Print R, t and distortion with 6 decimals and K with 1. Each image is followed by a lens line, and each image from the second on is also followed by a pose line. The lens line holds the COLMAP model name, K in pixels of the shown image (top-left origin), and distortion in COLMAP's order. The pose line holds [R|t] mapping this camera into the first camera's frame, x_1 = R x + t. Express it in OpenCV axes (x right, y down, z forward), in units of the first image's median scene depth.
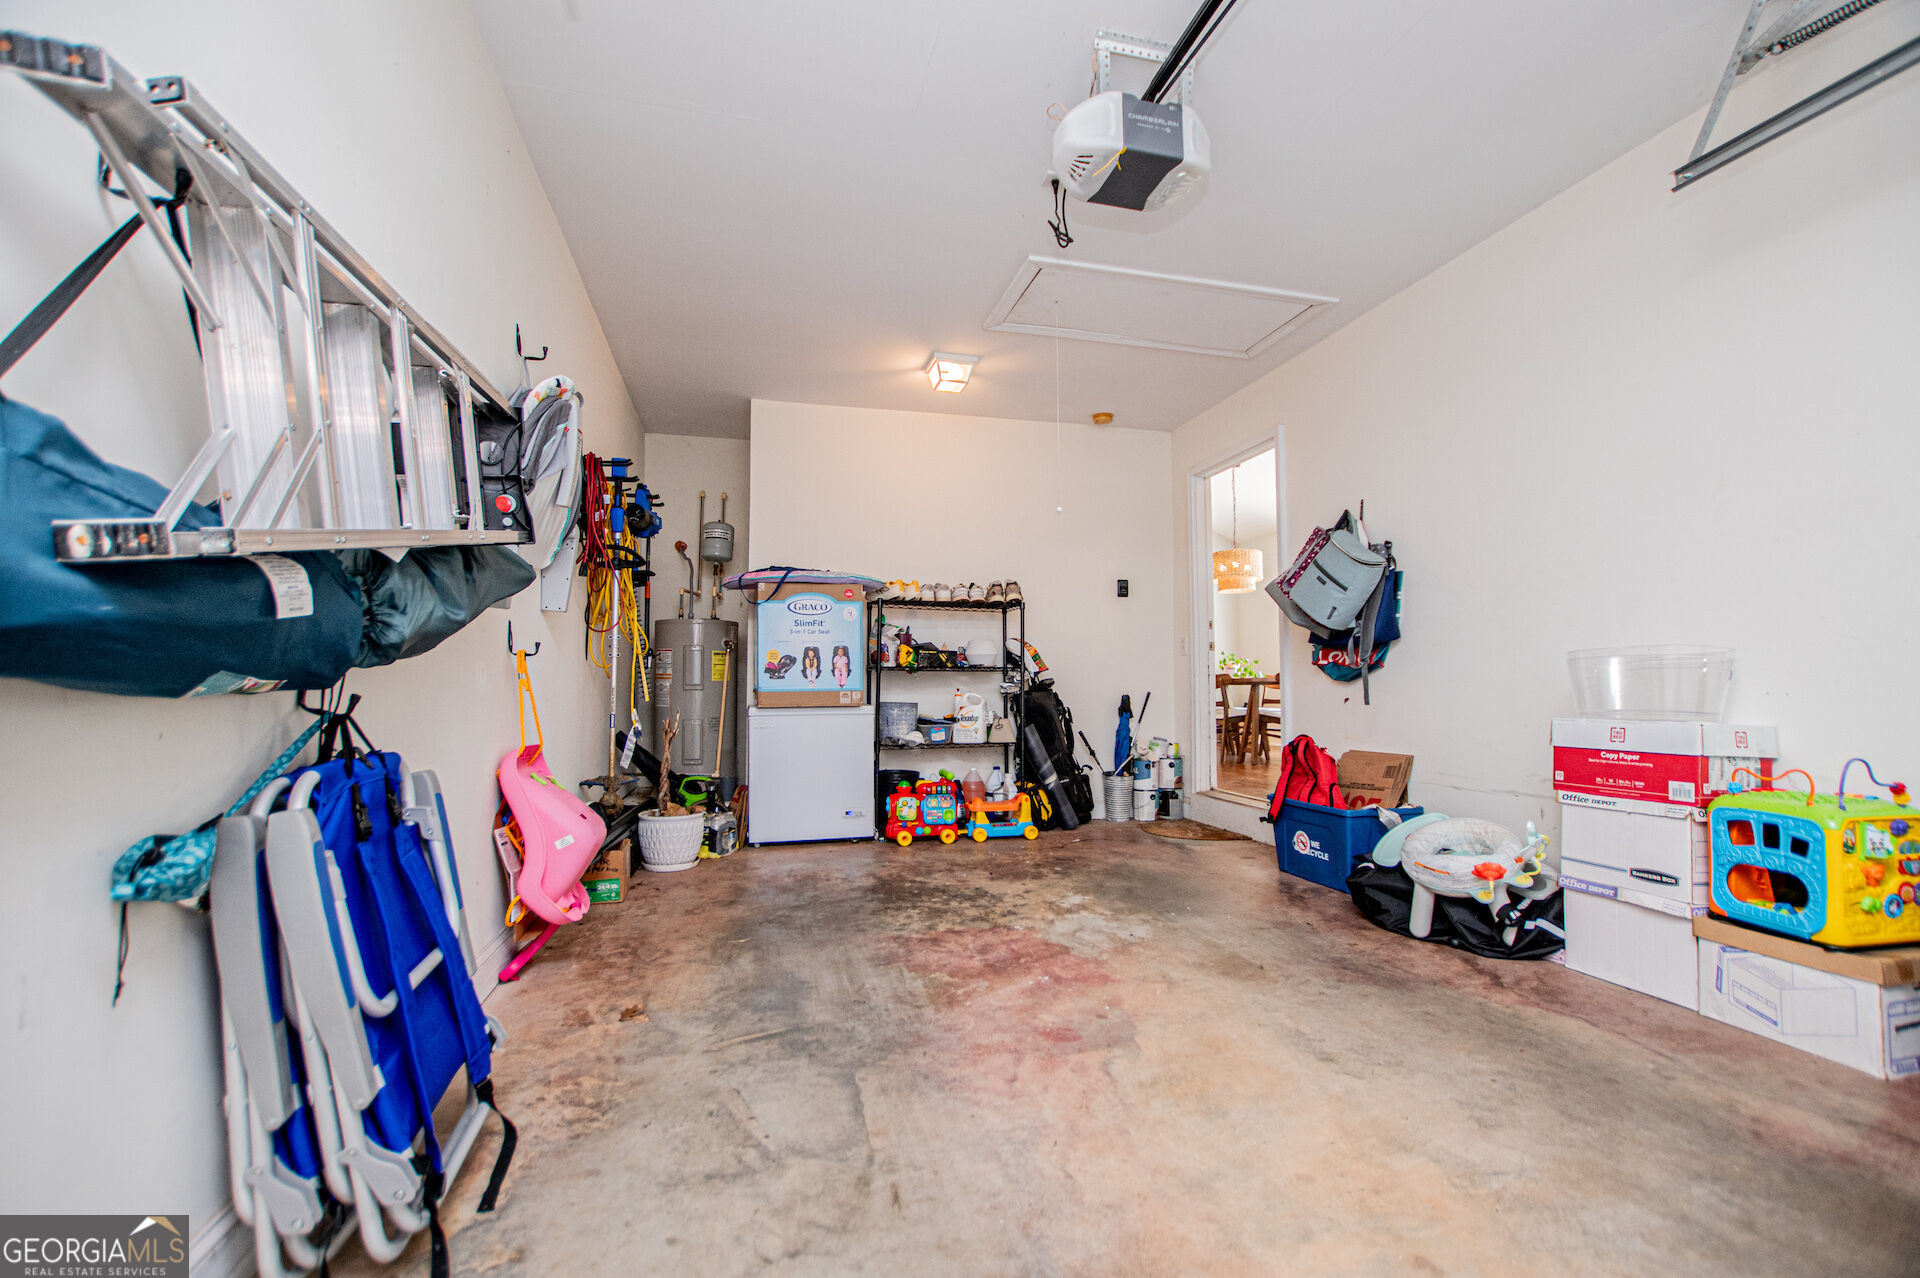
lens RADIAL K [[888.1, 0, 1006.2], [0, 888.1, 640.3], [0, 0, 1]] dist [-0.023804, -0.000160]
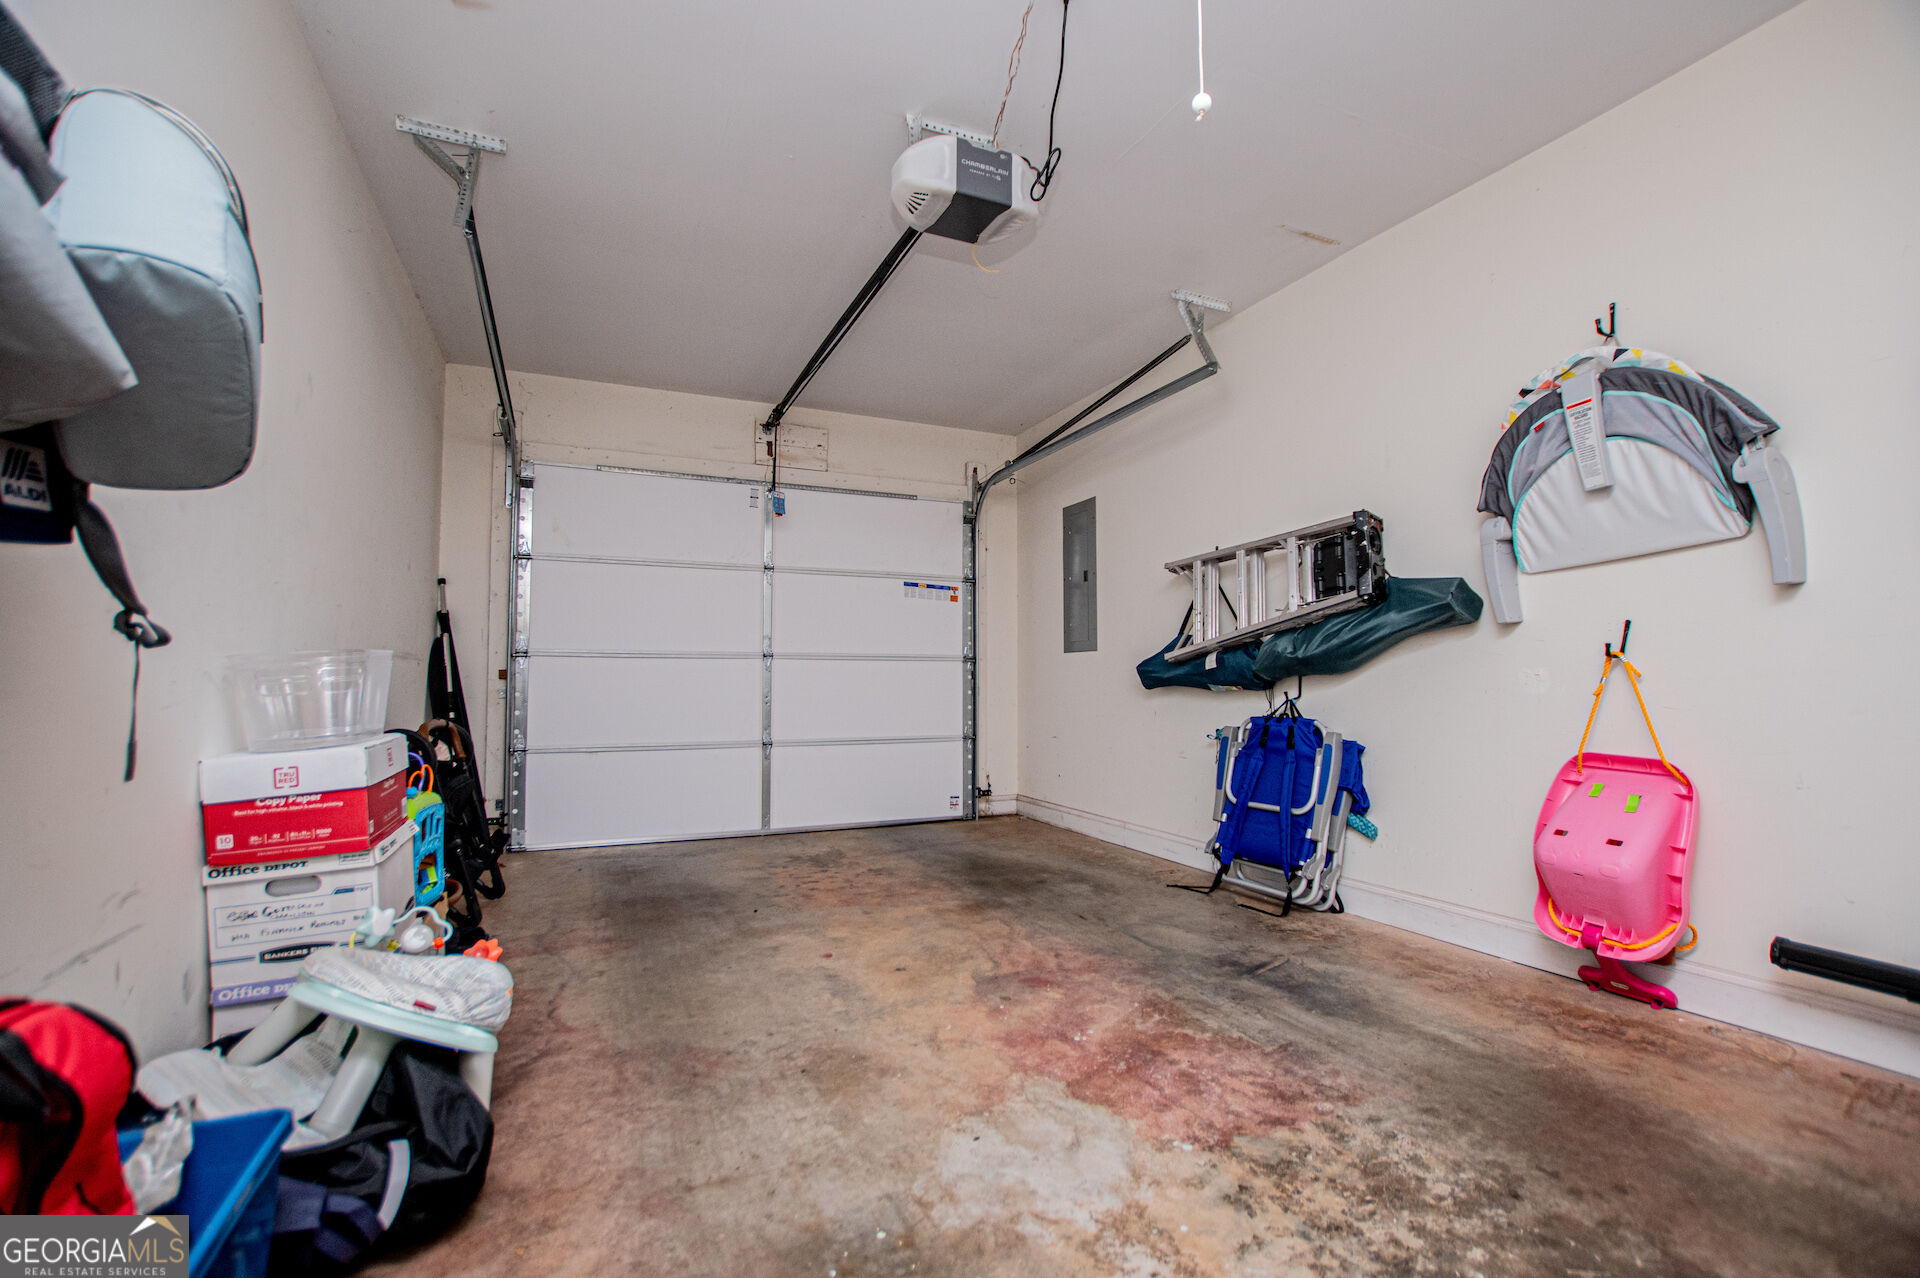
lens RADIAL K [[888.1, 0, 1006.2], [0, 888.1, 640.3], [0, 0, 1]] dist [-0.023804, -0.000160]
pose [[-0.985944, -0.005358, -0.166991, 0.238076], [0.011135, 0.995156, -0.097677, 0.075853], [0.166705, -0.098164, -0.981108, 1.725414]]
